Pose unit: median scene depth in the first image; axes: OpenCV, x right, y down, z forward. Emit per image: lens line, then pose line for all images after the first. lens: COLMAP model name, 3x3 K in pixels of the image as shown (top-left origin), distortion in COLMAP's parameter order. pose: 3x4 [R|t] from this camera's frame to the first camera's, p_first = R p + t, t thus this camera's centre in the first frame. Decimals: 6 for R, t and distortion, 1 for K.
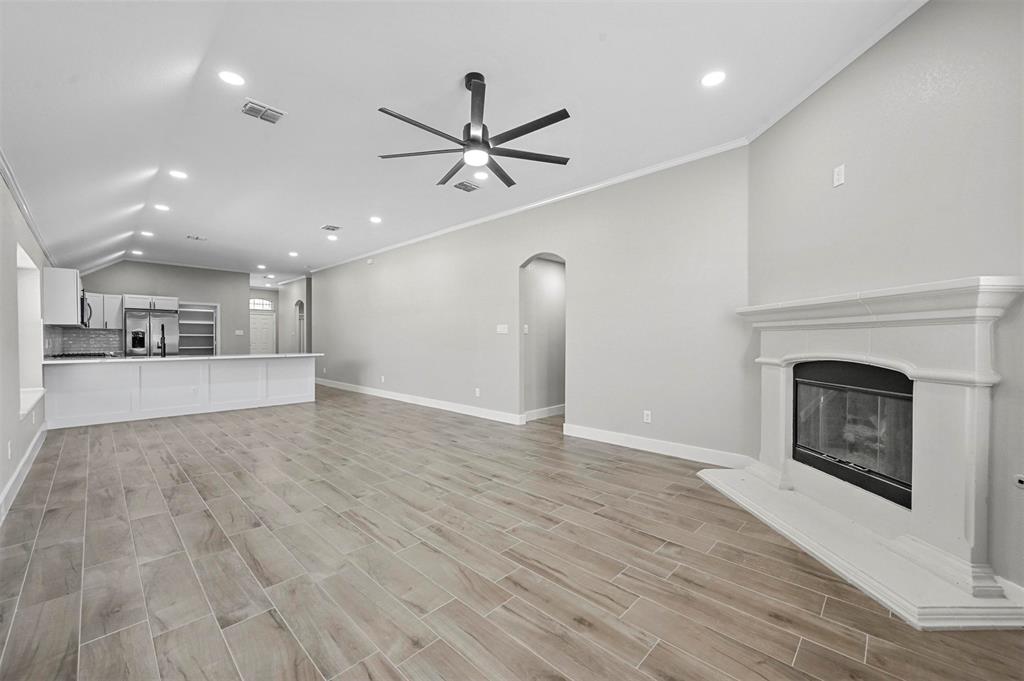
lens RADIAL K [[403.4, 0, 515.3], [0, 403.4, 340.2], [0, 0, 1]] dist [0.001340, 0.000163]
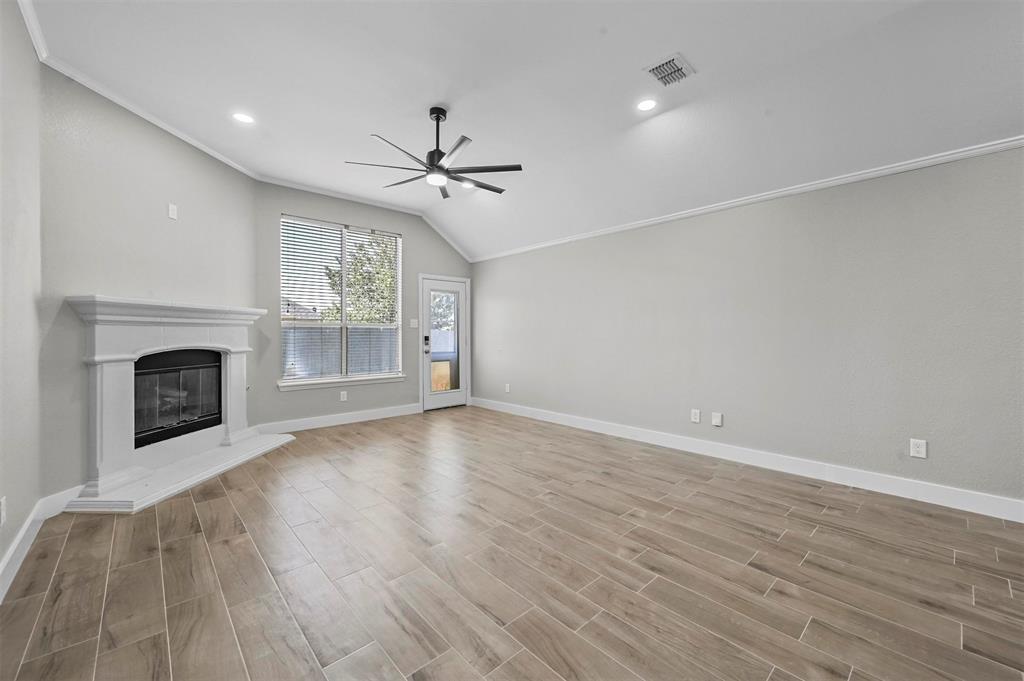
lens RADIAL K [[403.4, 0, 510.9], [0, 403.4, 336.0], [0, 0, 1]] dist [0.001340, 0.000163]
pose [[-0.996848, 0.003402, 0.079263, -0.356748], [0.004558, 0.999886, 0.014398, -0.007587], [-0.079205, 0.014714, -0.996750, 1.901576]]
